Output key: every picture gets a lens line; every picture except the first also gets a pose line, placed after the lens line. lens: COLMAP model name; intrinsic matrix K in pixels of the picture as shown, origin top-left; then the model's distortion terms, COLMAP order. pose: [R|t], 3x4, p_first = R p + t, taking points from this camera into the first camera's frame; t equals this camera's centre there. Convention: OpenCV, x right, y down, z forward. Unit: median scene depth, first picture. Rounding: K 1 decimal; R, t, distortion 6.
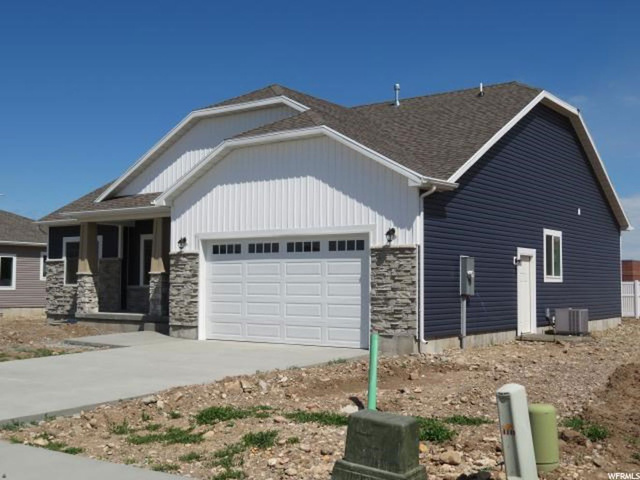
lens RADIAL K [[770.3, 0, 320.0], [0, 770.3, 240.0], [0, 0, 1]] dist [0.016575, 0.026572]
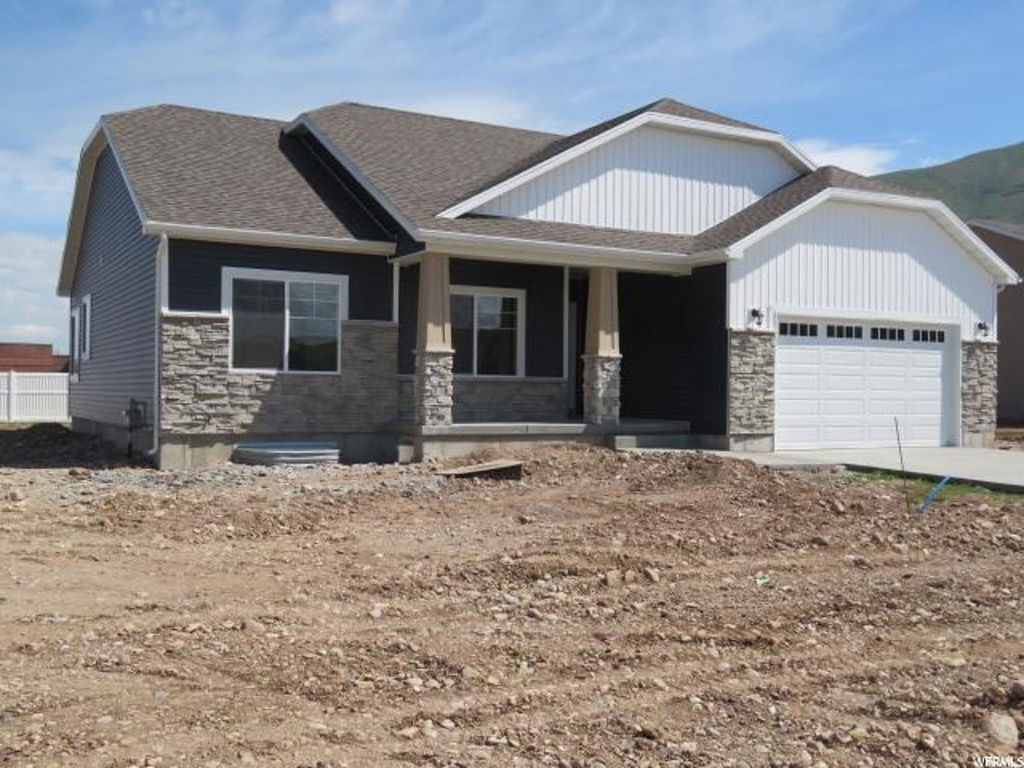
lens RADIAL K [[1053.3, 0, 512.0], [0, 1053.3, 384.0], [0, 0, 1]] dist [-0.004464, 0.019929]
pose [[0.424527, 0.003781, 0.905407, -1.144552], [-0.061305, 0.997816, 0.024578, 0.055581], [-0.903337, -0.065940, 0.423832, 0.797060]]
